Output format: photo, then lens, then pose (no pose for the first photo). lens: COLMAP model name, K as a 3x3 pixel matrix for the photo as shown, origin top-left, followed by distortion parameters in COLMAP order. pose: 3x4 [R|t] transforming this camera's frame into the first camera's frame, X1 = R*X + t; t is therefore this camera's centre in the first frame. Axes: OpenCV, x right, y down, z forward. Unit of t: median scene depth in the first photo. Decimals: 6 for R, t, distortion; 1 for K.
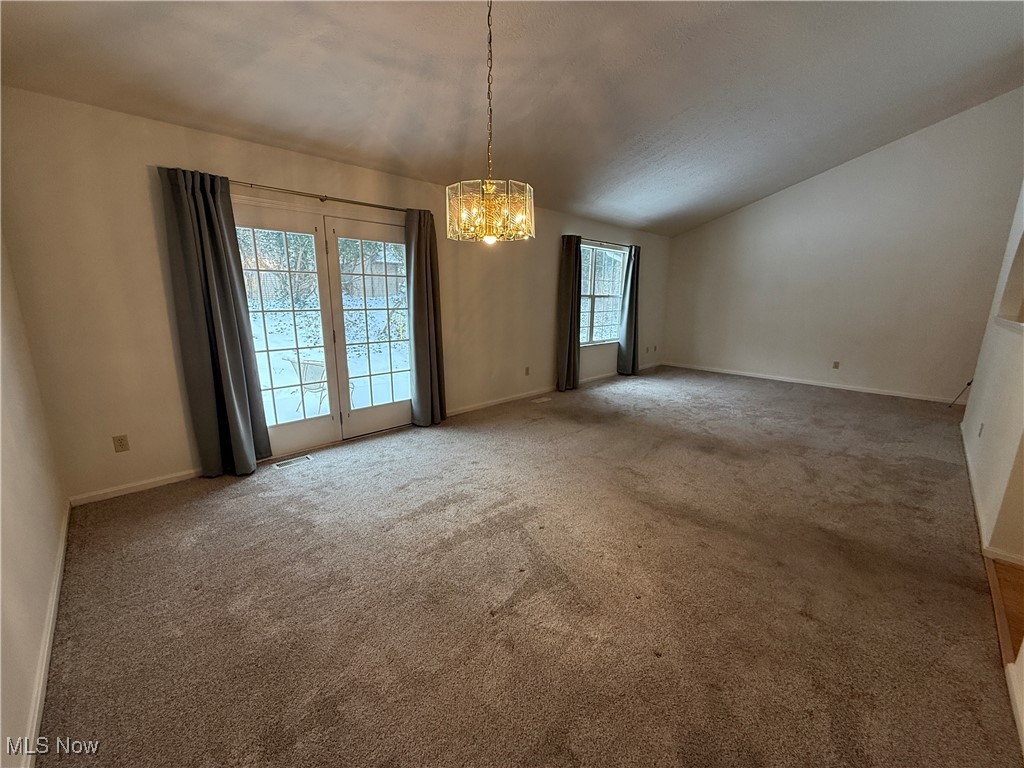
lens RADIAL K [[406.8, 0, 510.0], [0, 406.8, 384.5], [0, 0, 1]] dist [0.000207, -0.000608]
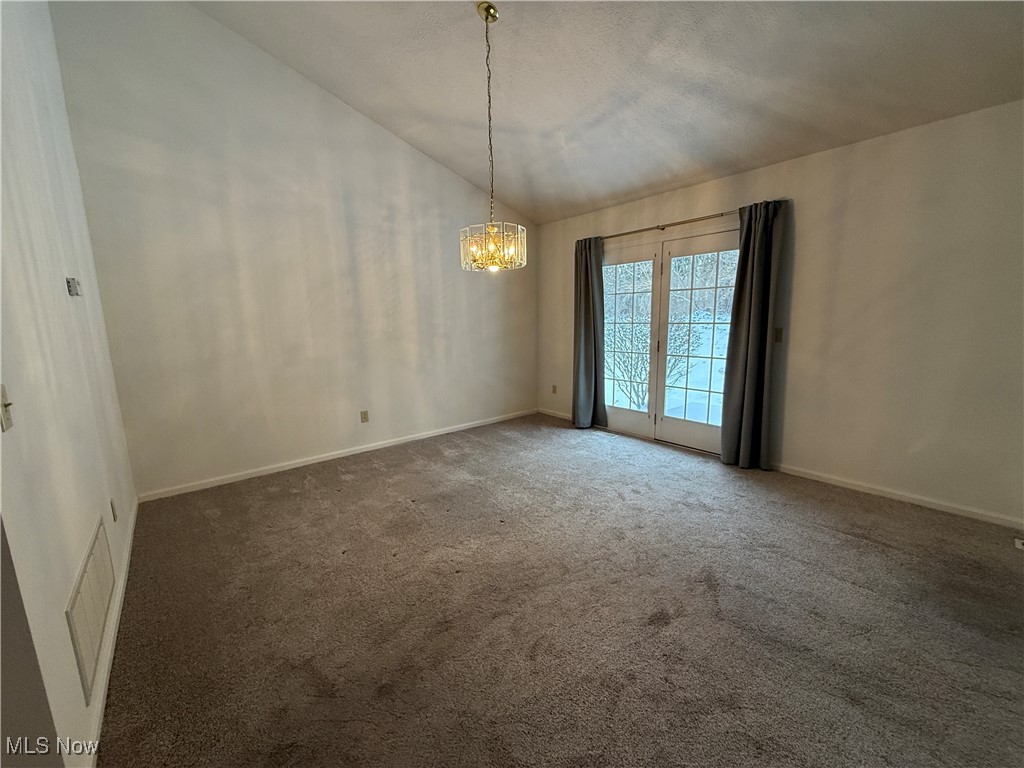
lens RADIAL K [[406.8, 0, 510.5], [0, 406.8, 385.3], [0, 0, 1]] dist [0.000207, -0.000608]
pose [[-0.087915, 0.160722, -0.983076, 0.720810], [-0.195681, 0.964882, 0.175247, -0.128472], [0.976719, 0.207777, -0.053377, 0.665854]]
